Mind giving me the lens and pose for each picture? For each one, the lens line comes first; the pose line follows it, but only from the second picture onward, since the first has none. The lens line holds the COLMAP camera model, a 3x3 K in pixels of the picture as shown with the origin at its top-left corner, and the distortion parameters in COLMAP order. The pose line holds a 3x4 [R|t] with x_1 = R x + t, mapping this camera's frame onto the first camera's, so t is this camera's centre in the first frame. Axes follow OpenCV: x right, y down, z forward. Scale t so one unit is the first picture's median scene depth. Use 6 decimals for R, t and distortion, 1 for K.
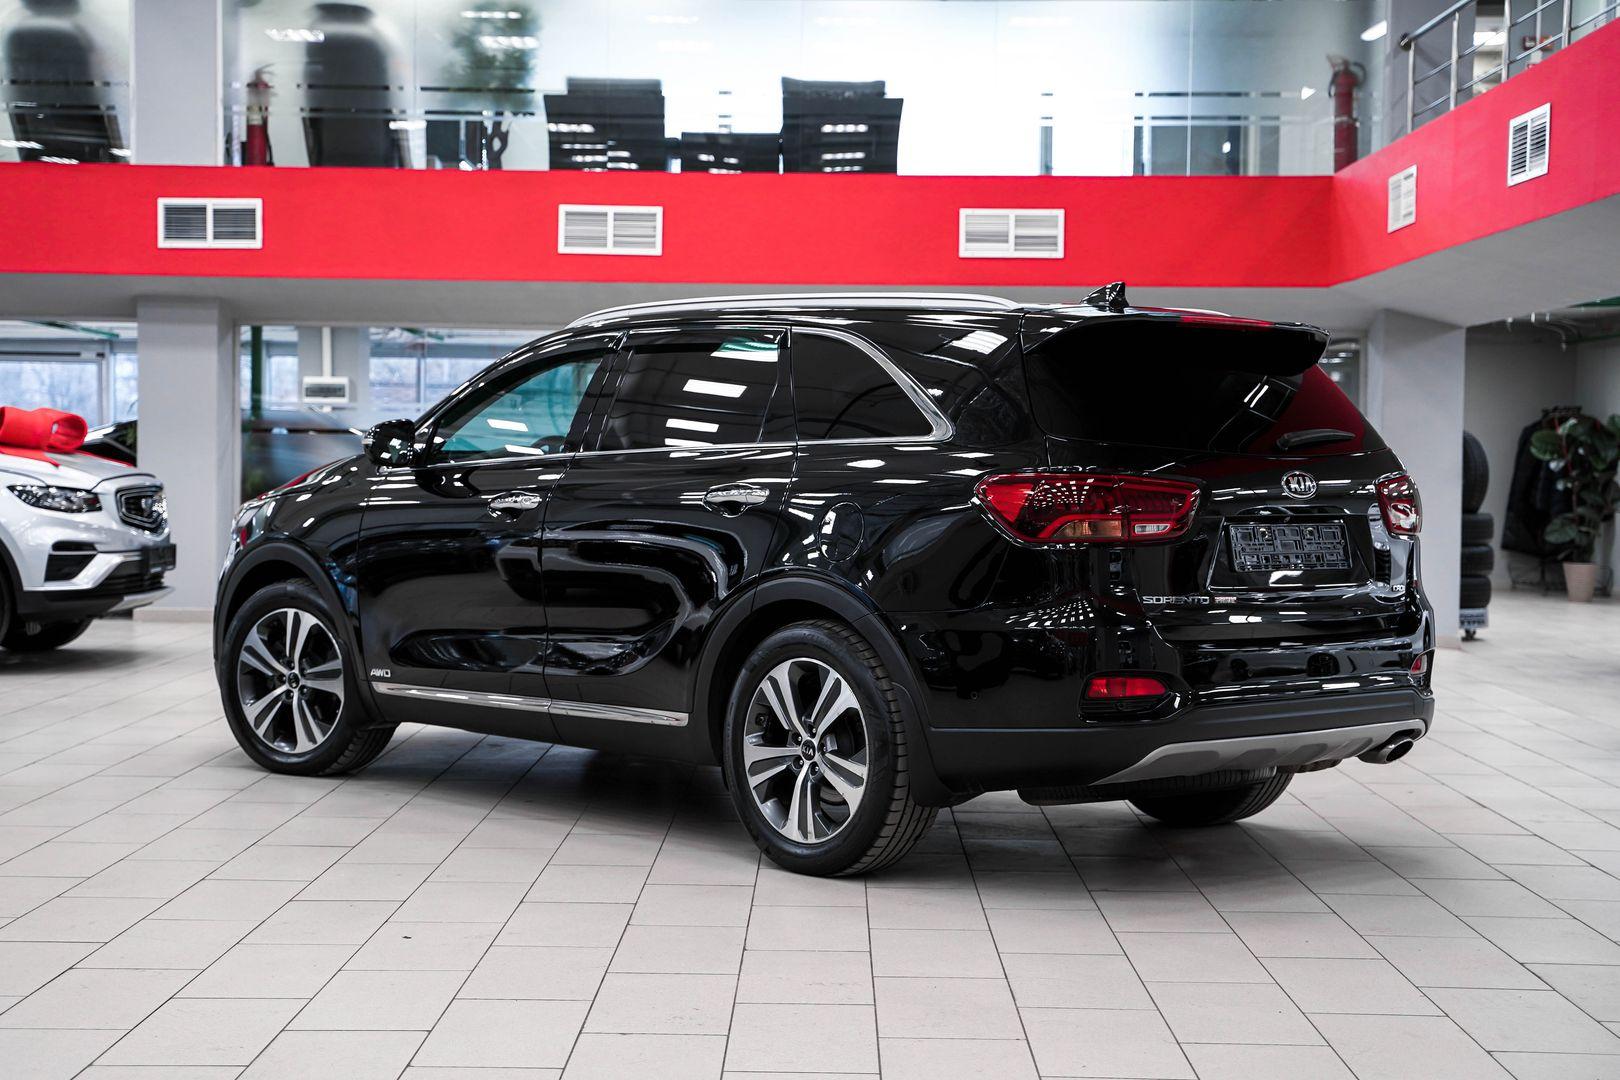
lens RADIAL K [[2492.8, 0, 796.9], [0, 2492.8, 539.1], [0, 0, 1]] dist [0.205783, 0.000000]
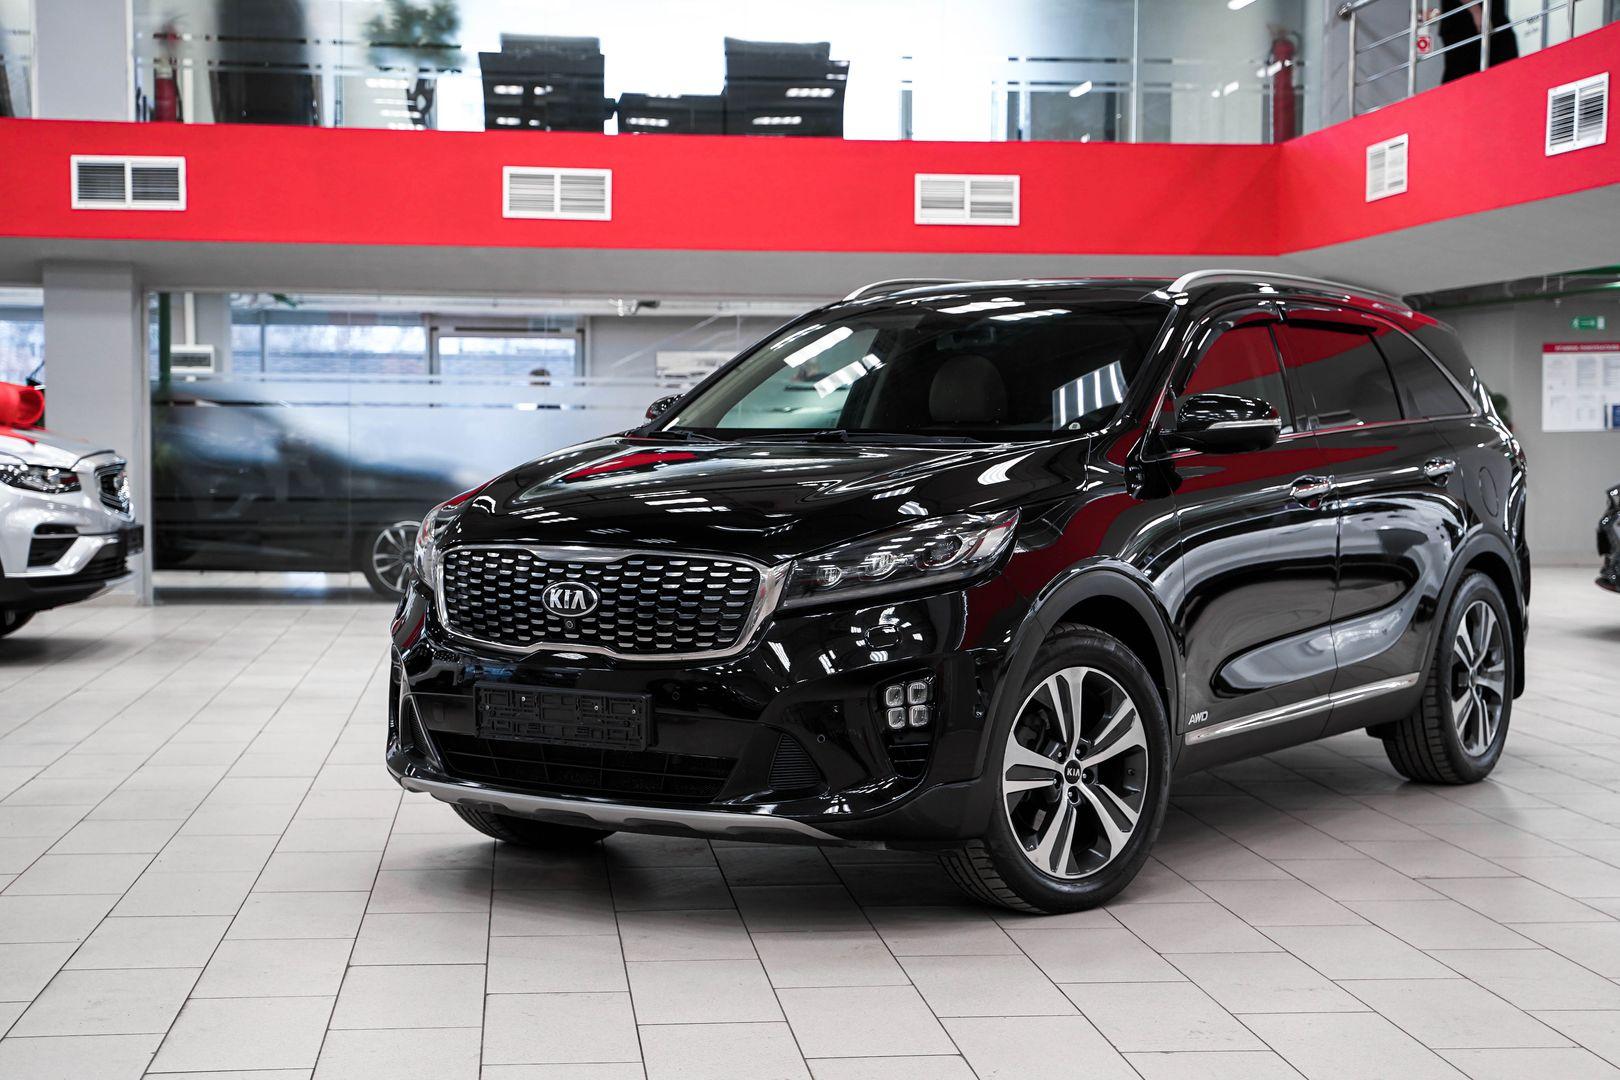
lens RADIAL K [[2530.5, 0, 809.5], [0, 2530.5, 535.9], [0, 0, 1]] dist [0.210058, 0.000000]
pose [[0.991855, -0.011496, 0.126854, -0.101324], [0.010057, 0.999878, 0.011980, -0.002531], [-0.126976, -0.010607, 0.991849, 0.015110]]
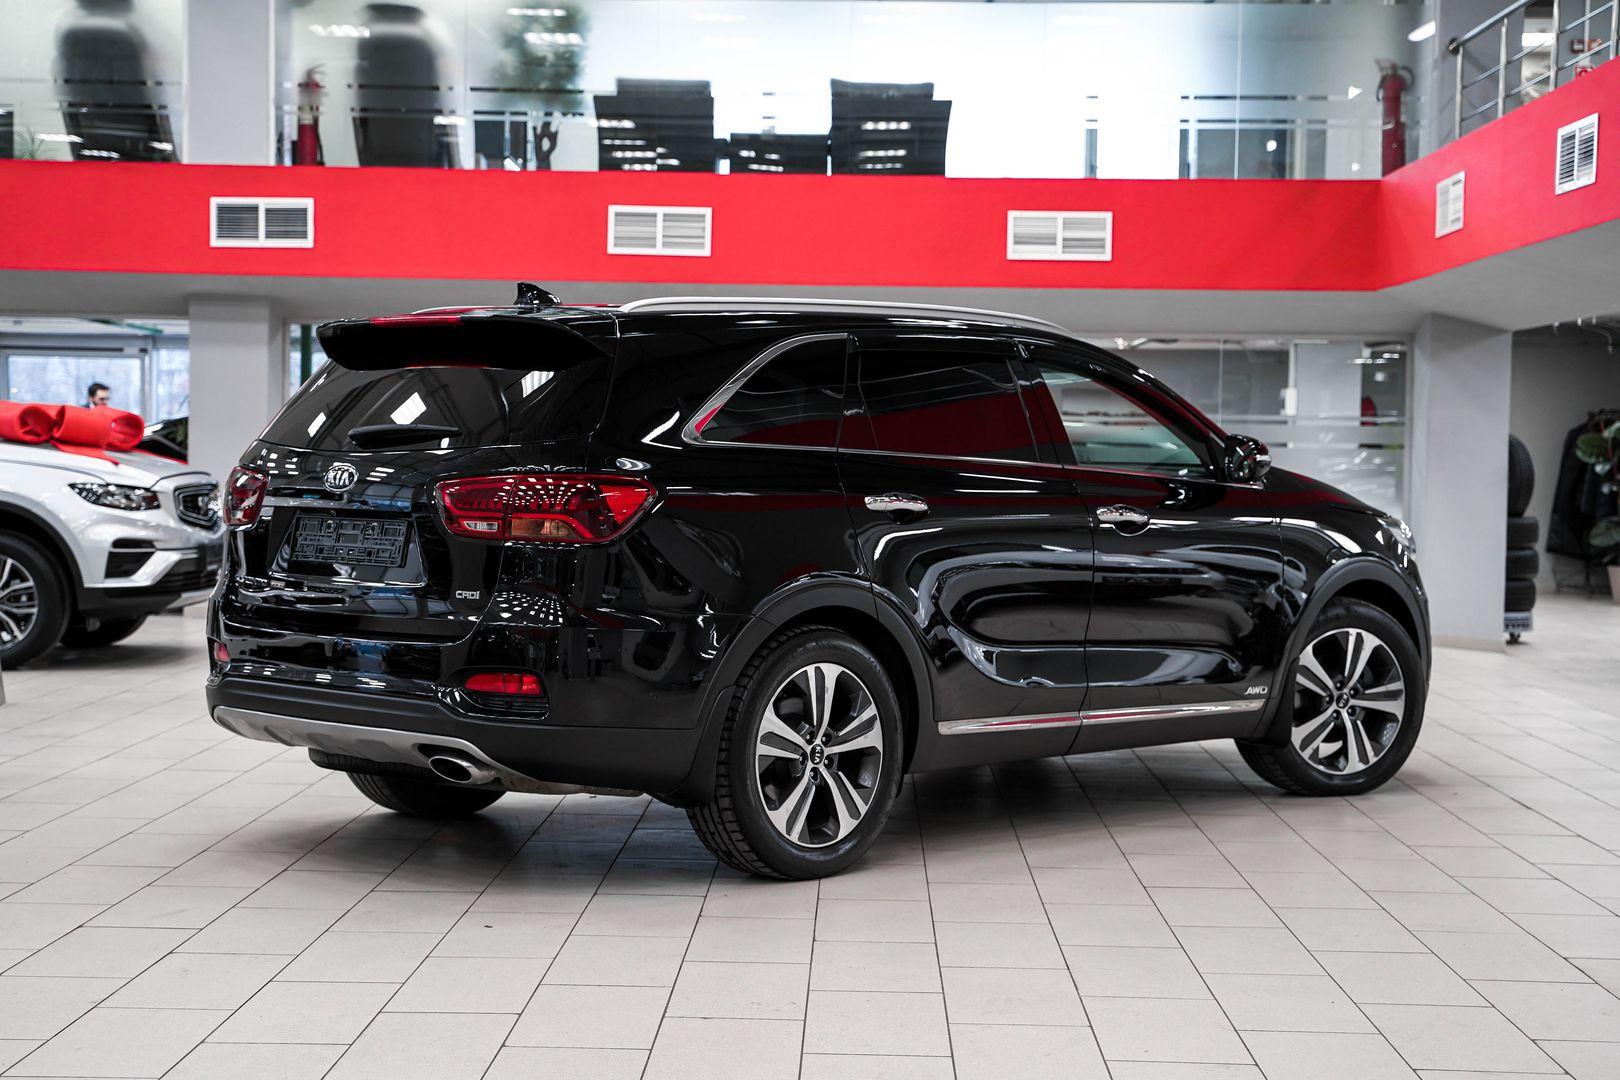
lens RADIAL K [[2530.5, 0, 820.4], [0, 2530.5, 546.7], [0, 0, 1]] dist [0.210058, 0.000000]
pose [[0.999982, 0.005037, -0.003252, -0.005893], [-0.005024, 0.999979, 0.004203, -0.001318], [0.003273, -0.004187, 0.999986, -0.019326]]
